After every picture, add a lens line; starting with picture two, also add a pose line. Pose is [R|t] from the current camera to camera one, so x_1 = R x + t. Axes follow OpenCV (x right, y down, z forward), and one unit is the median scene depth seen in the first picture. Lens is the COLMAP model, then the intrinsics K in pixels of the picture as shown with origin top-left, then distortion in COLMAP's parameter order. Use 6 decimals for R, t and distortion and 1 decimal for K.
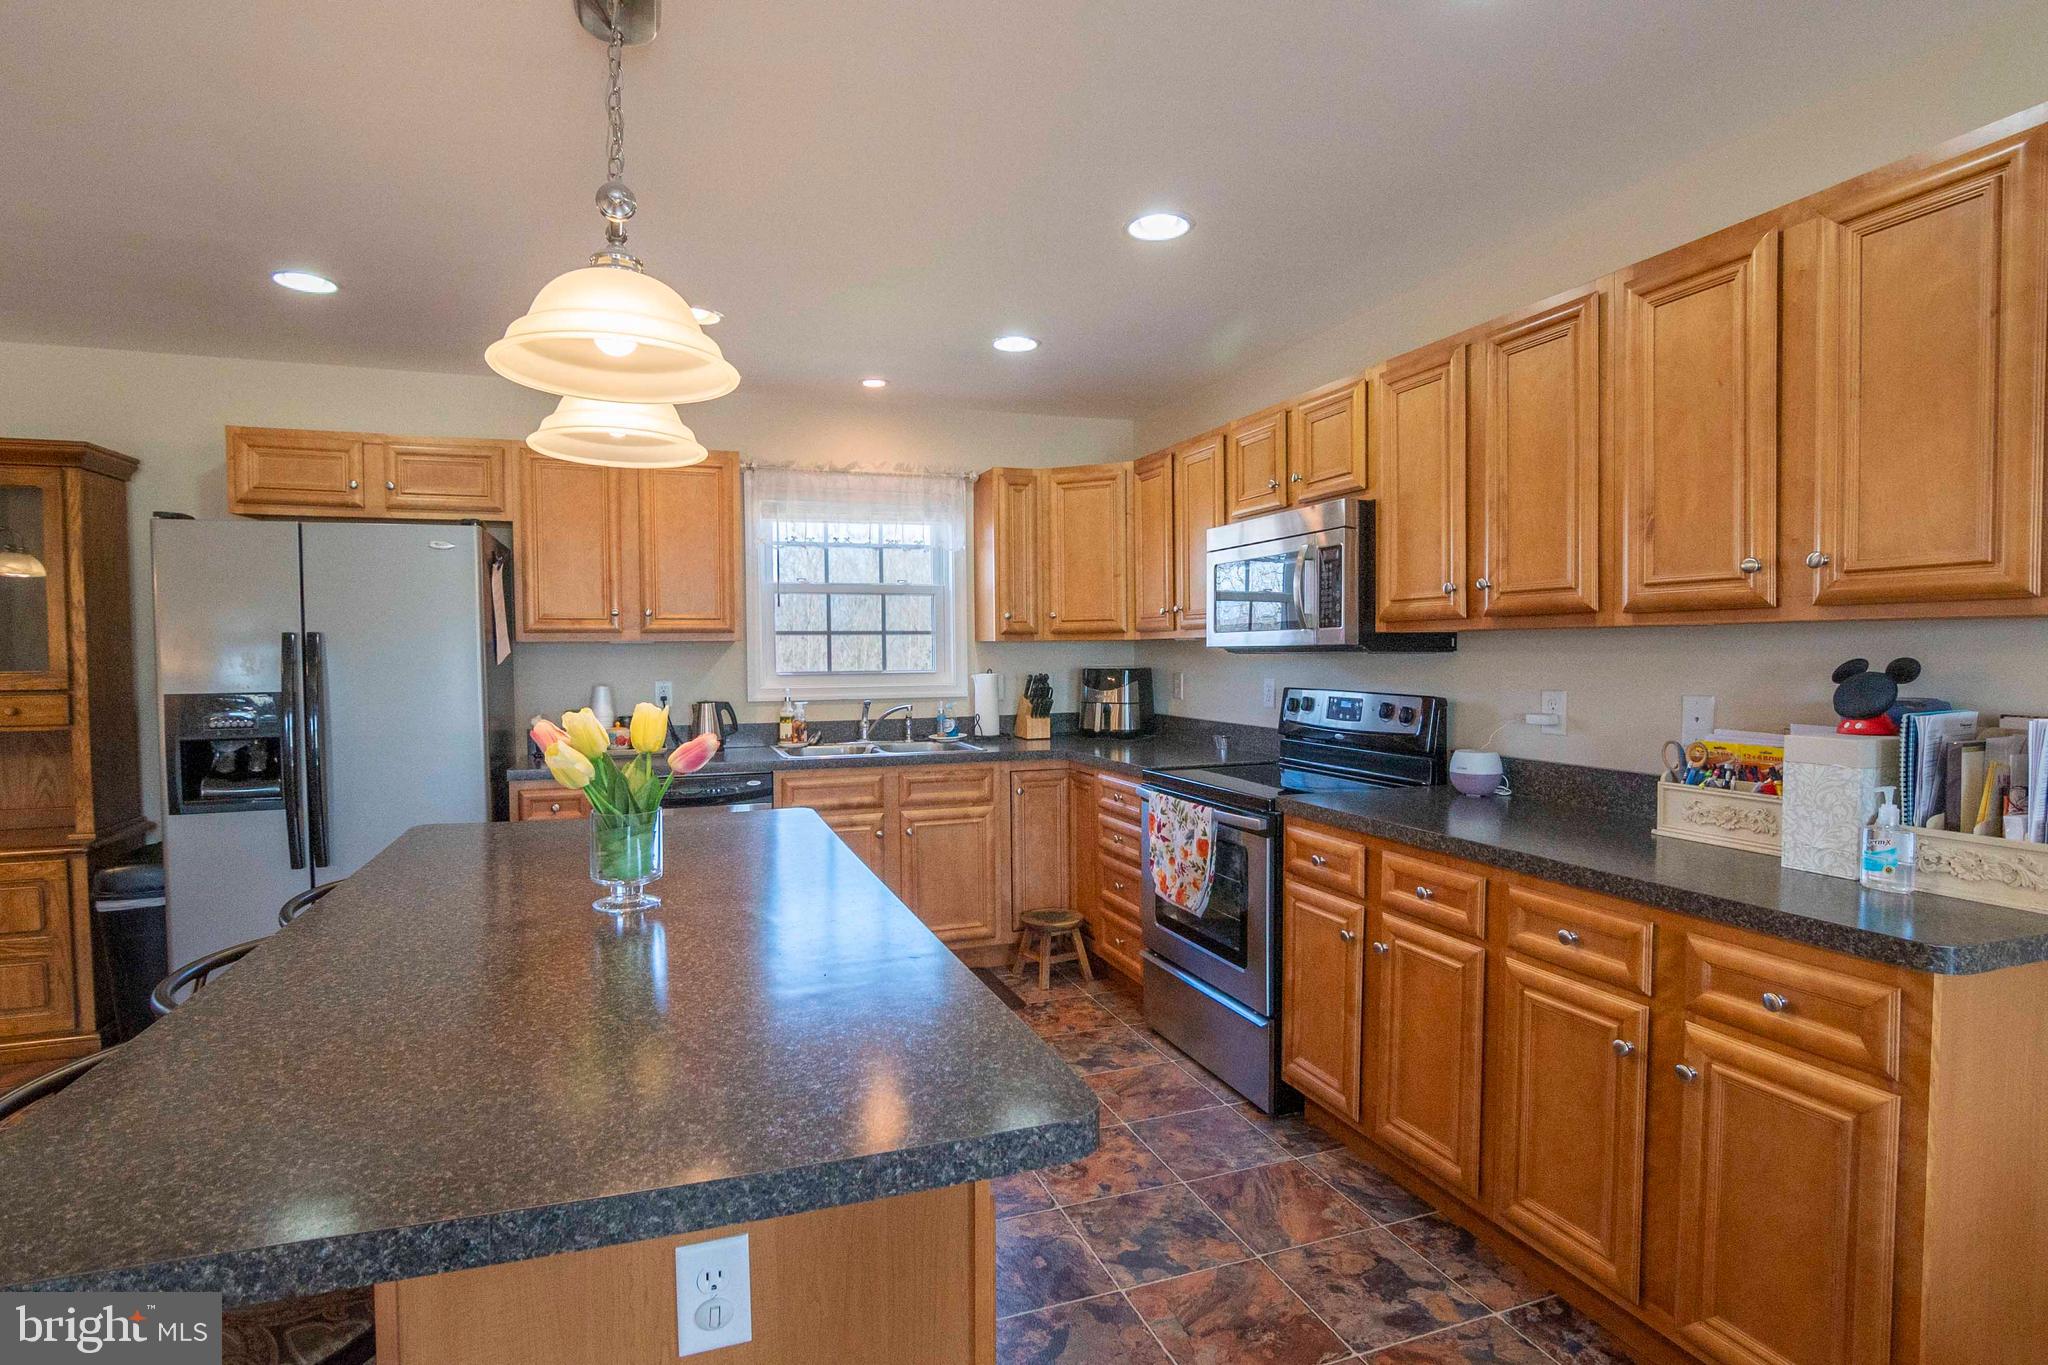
lens RADIAL K [[1022.4, 0, 1011.3], [0, 1022.4, 683.2], [0, 0, 1]] dist [-0.004686, -0.000580]
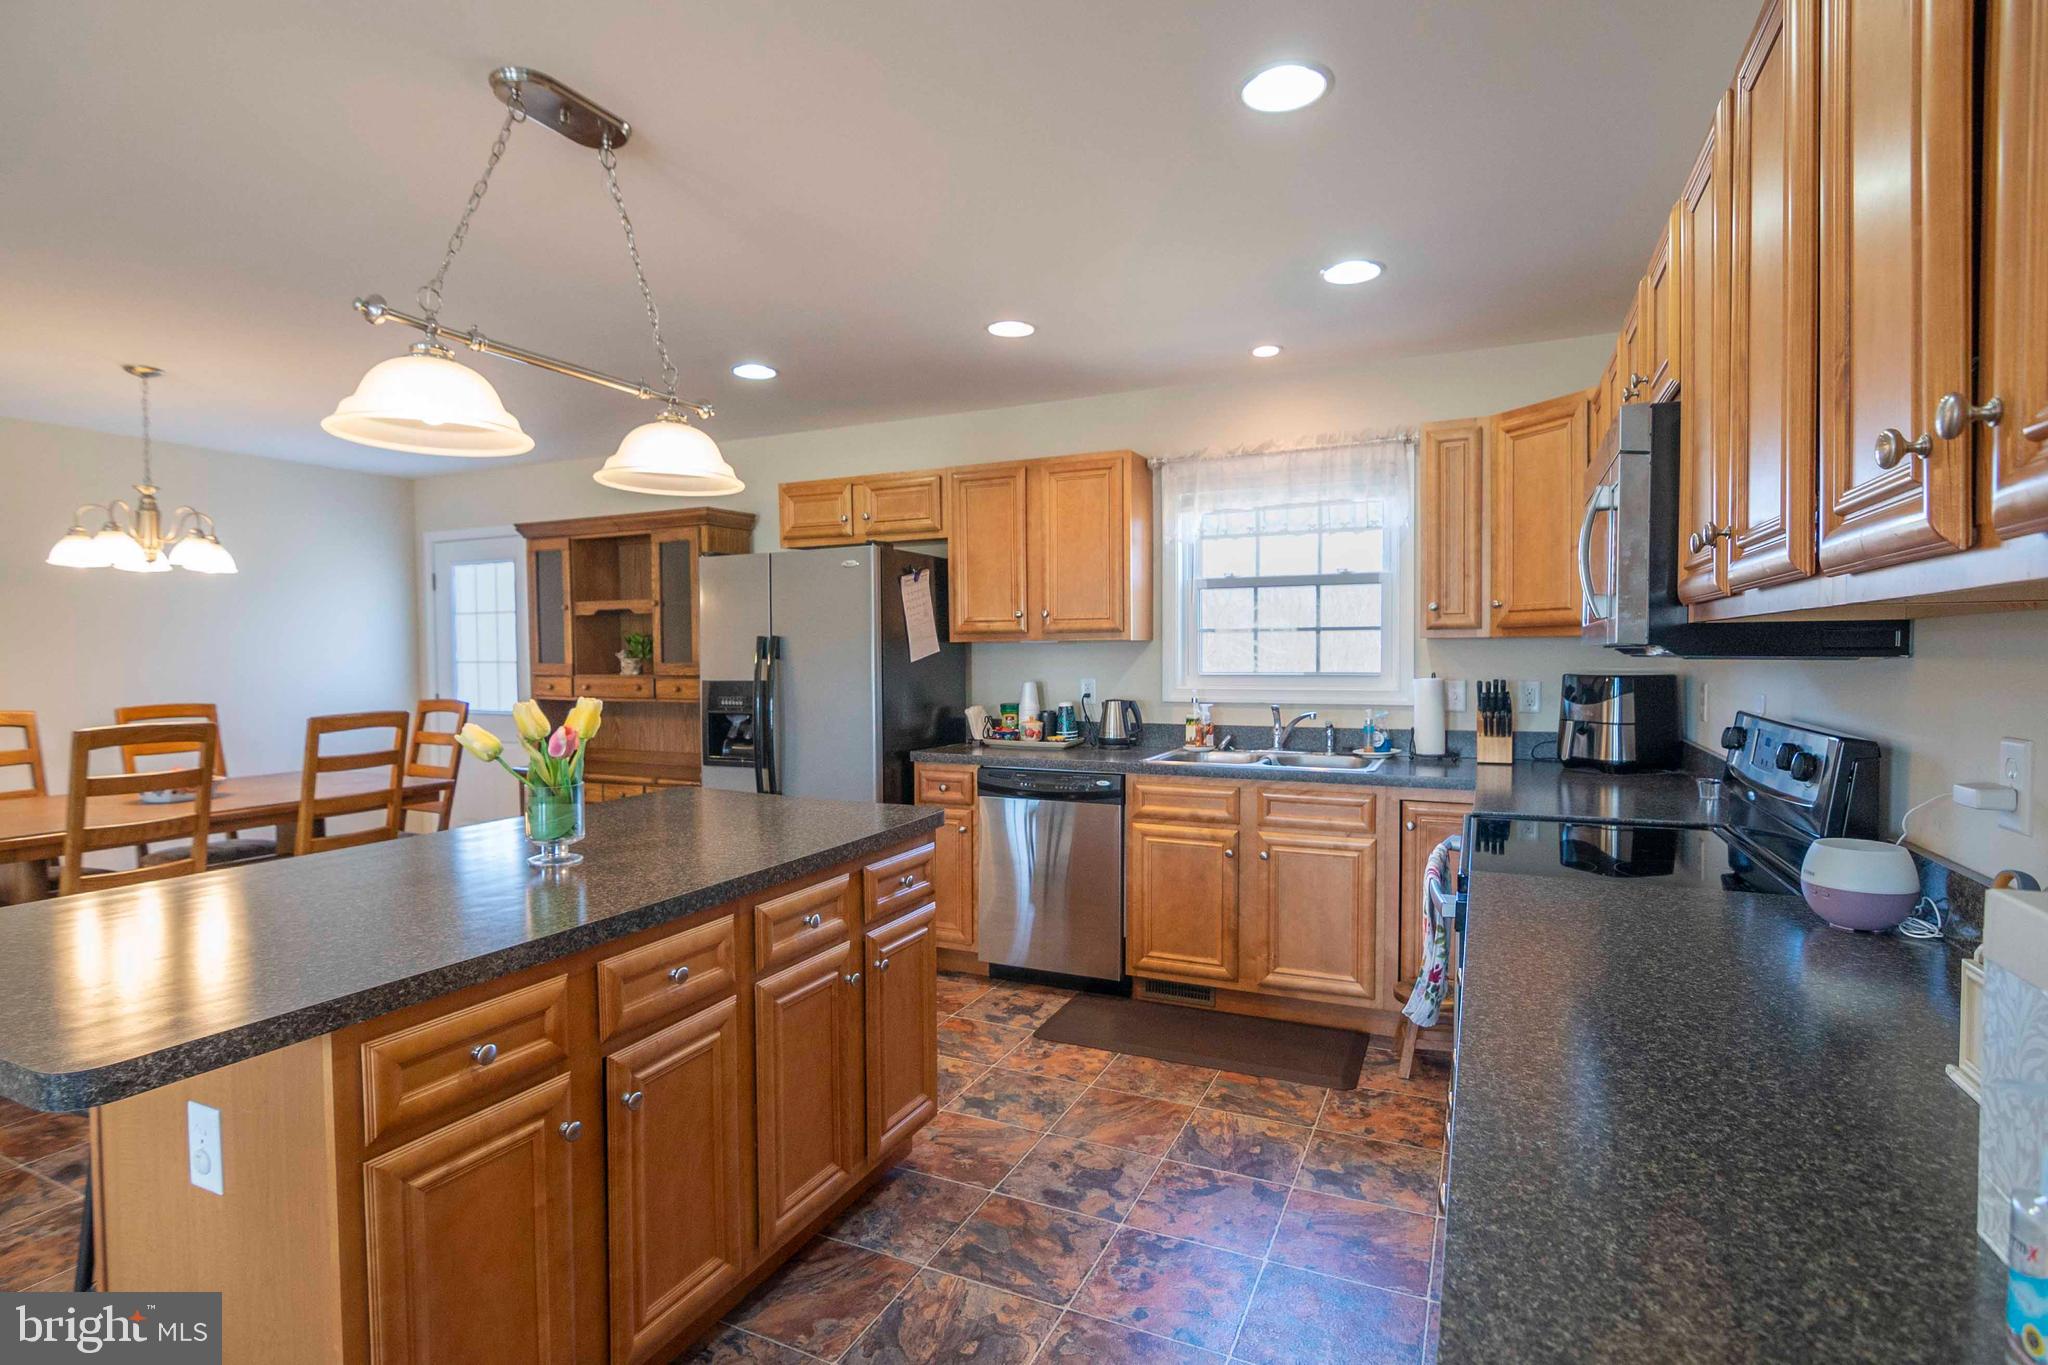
lens RADIAL K [[1022.4, 0, 1011.3], [0, 1022.4, 683.2], [0, 0, 1]] dist [-0.004686, -0.000580]
pose [[0.709871, 0.024599, -0.703902, 0.364254], [-0.022565, 0.999671, 0.012178, -0.008948], [0.703970, 0.007239, 0.710192, 0.220879]]
